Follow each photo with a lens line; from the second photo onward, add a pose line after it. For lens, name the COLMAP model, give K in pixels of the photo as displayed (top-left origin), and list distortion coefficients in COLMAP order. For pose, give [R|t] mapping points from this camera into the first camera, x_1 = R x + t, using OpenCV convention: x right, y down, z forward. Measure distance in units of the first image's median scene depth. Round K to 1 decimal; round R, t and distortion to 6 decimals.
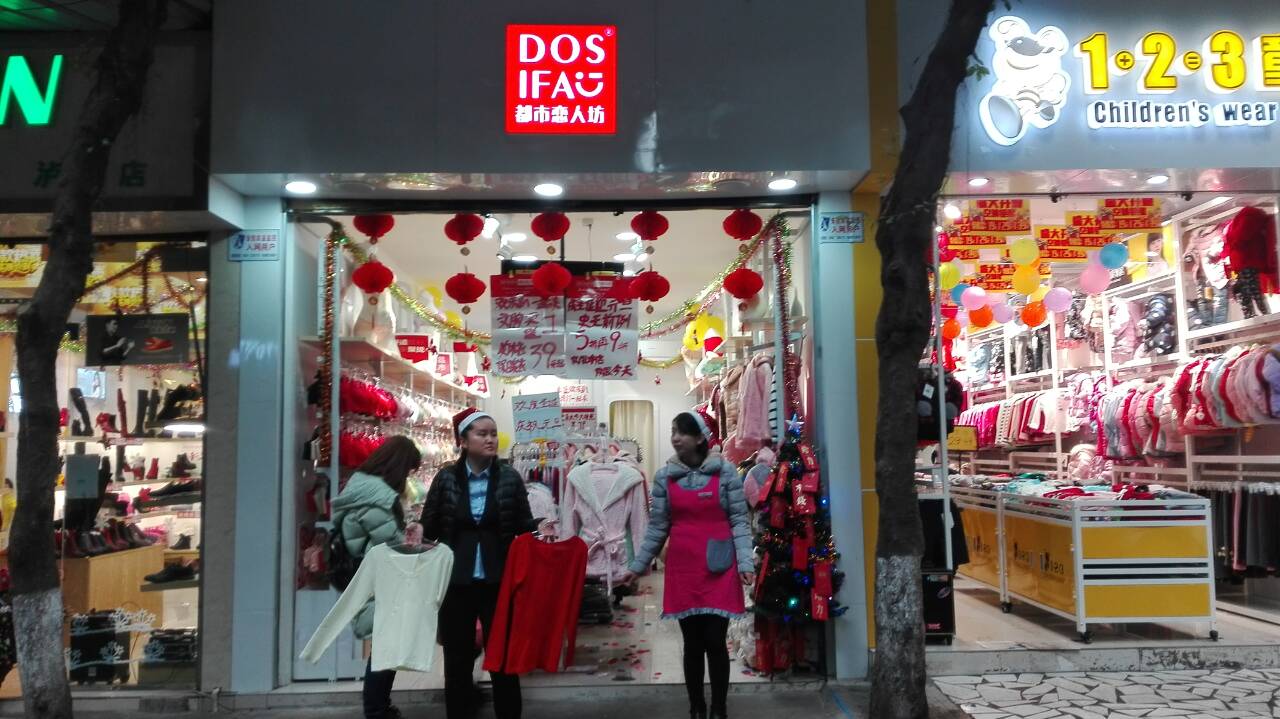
lens RADIAL K [[1035.1, 0, 643.6], [0, 1035.1, 362.3], [0, 0, 1]] dist [0.021882, -0.004380]
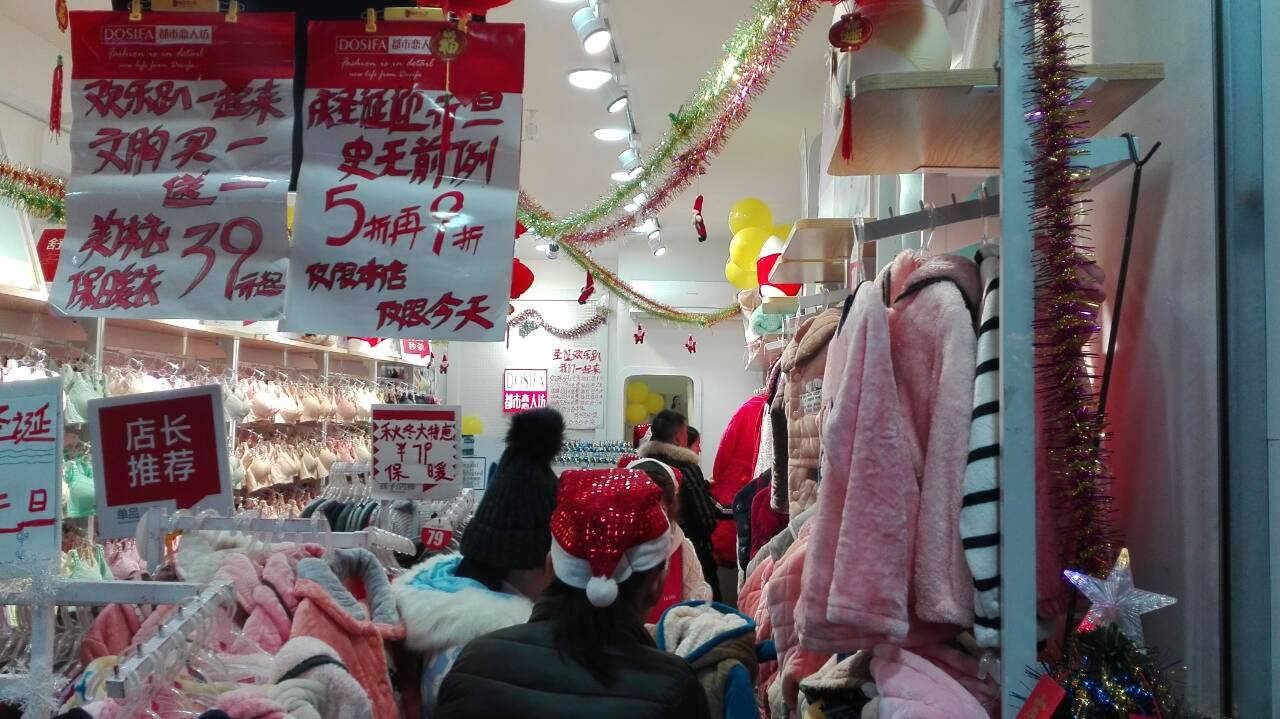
lens RADIAL K [[1035.1, 0, 636.5], [0, 1035.1, 353.0], [0, 0, 1]] dist [0.021882, -0.004380]
pose [[0.995414, 0.027651, -0.091577, 0.063455], [-0.025075, 0.999260, 0.029160, 0.010089], [0.092315, -0.026730, 0.995371, 0.683097]]
